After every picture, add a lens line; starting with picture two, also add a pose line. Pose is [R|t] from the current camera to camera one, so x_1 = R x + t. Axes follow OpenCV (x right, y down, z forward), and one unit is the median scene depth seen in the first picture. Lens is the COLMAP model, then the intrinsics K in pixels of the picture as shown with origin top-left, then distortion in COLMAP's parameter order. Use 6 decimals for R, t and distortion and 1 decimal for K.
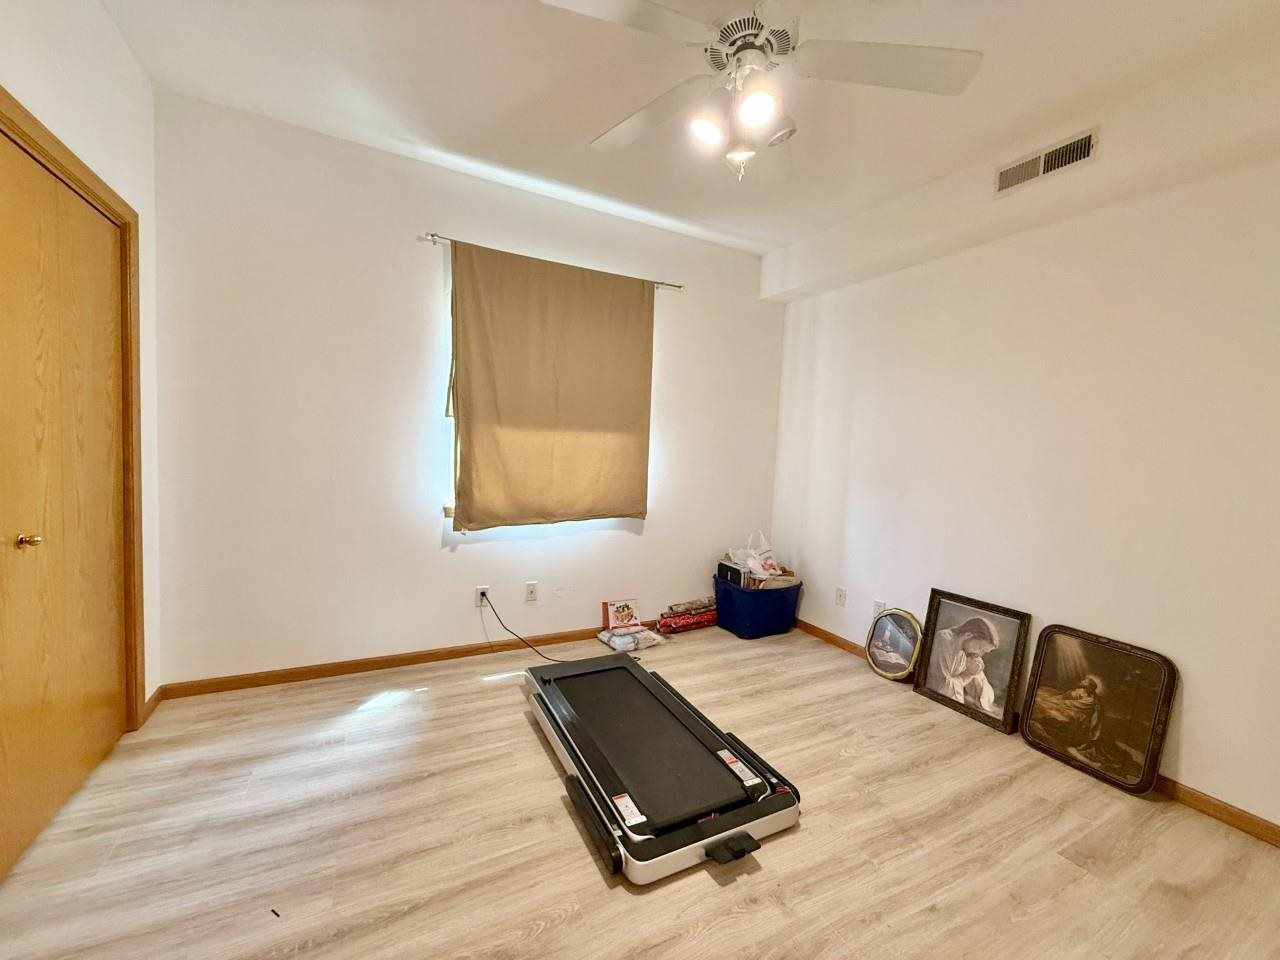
lens RADIAL K [[513.7, 0, 634.1], [0, 513.7, 479.7], [0, 0, 1]] dist [0.001734, 0.000231]
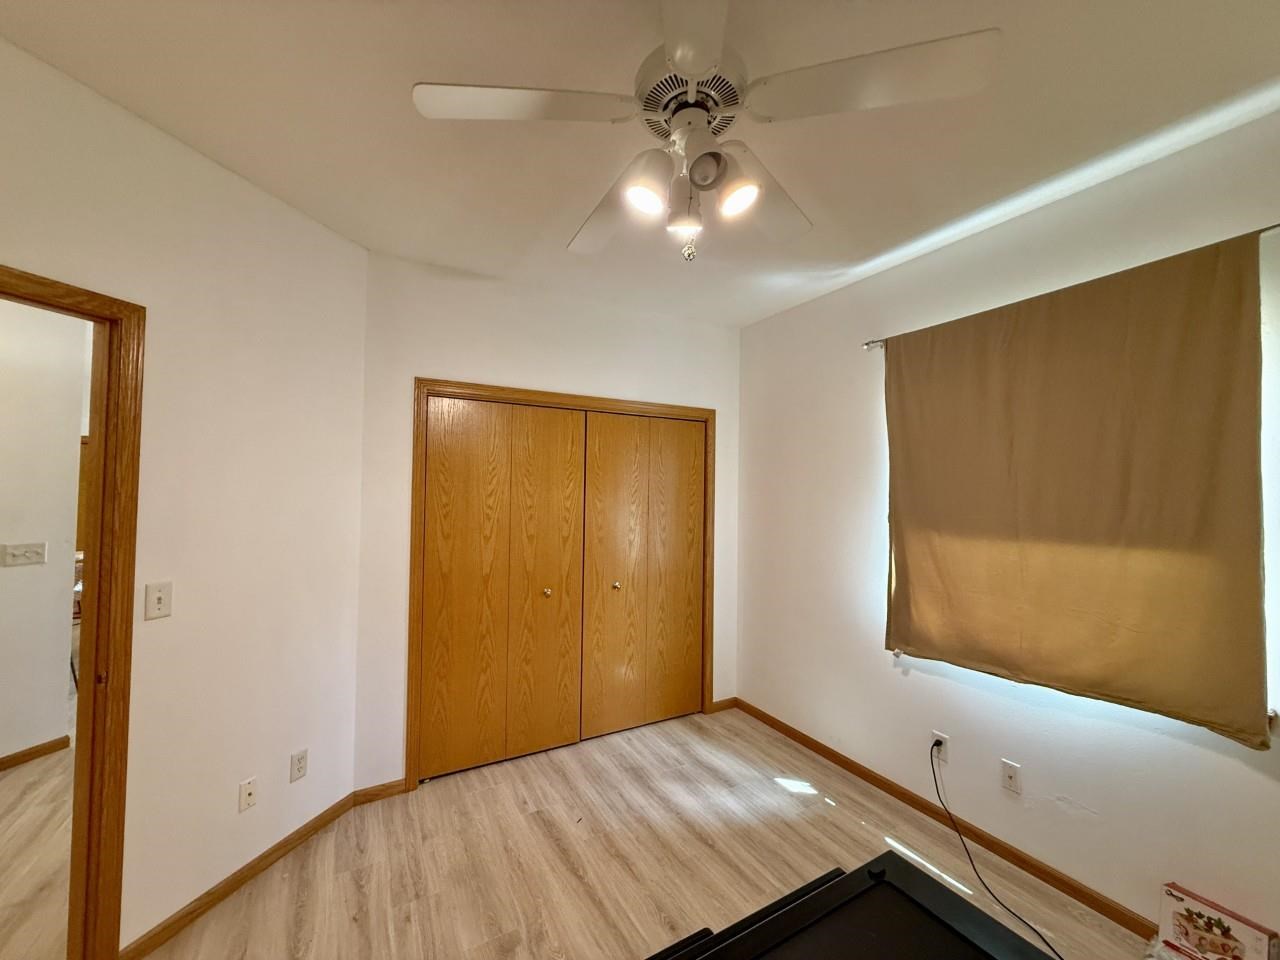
lens RADIAL K [[513.7, 0, 635.5], [0, 513.7, 478.4], [0, 0, 1]] dist [0.001734, 0.000231]
pose [[0.031326, -0.072071, -0.996907, 0.569257], [-0.077484, 0.994220, -0.074311, -0.099250], [0.996501, 0.079572, 0.025561, 0.528824]]
